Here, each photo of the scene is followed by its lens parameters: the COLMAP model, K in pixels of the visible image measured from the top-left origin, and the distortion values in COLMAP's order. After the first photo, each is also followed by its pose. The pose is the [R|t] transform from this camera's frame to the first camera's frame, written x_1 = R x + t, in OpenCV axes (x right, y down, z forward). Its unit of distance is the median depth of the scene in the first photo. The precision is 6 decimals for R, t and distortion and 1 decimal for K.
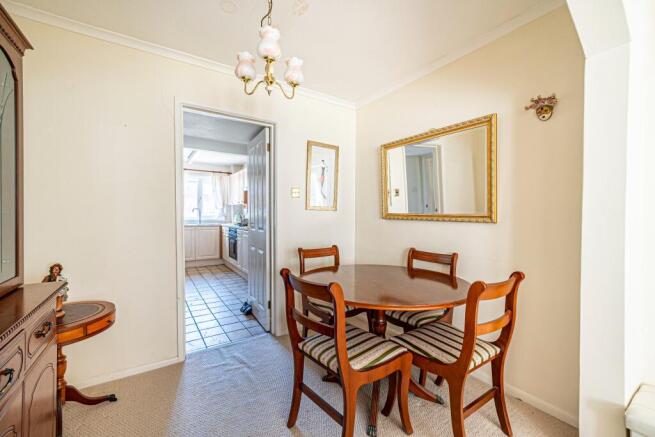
lens RADIAL K [[271.0, 0, 327.5], [0, 271.0, 218.5], [0, 0, 1]] dist [-0.001266, -0.000152]
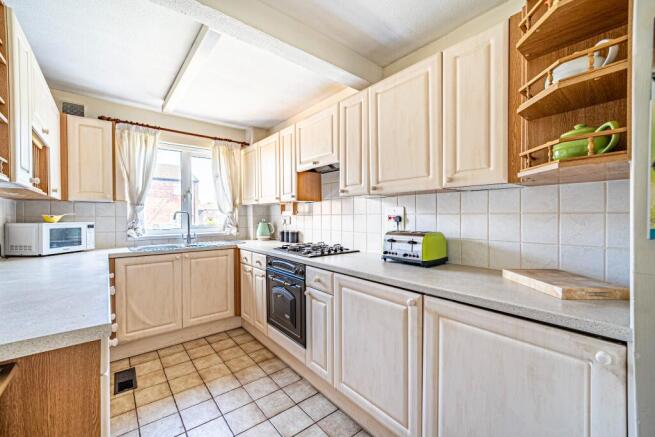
lens RADIAL K [[271.0, 0, 327.5], [0, 271.0, 218.5], [0, 0, 1]] dist [-0.001266, -0.000152]
pose [[0.994077, -0.007010, 0.108451, -0.274104], [0.007987, 0.999931, -0.008573, -0.018254], [-0.108383, 0.009388, 0.994065, 0.489020]]
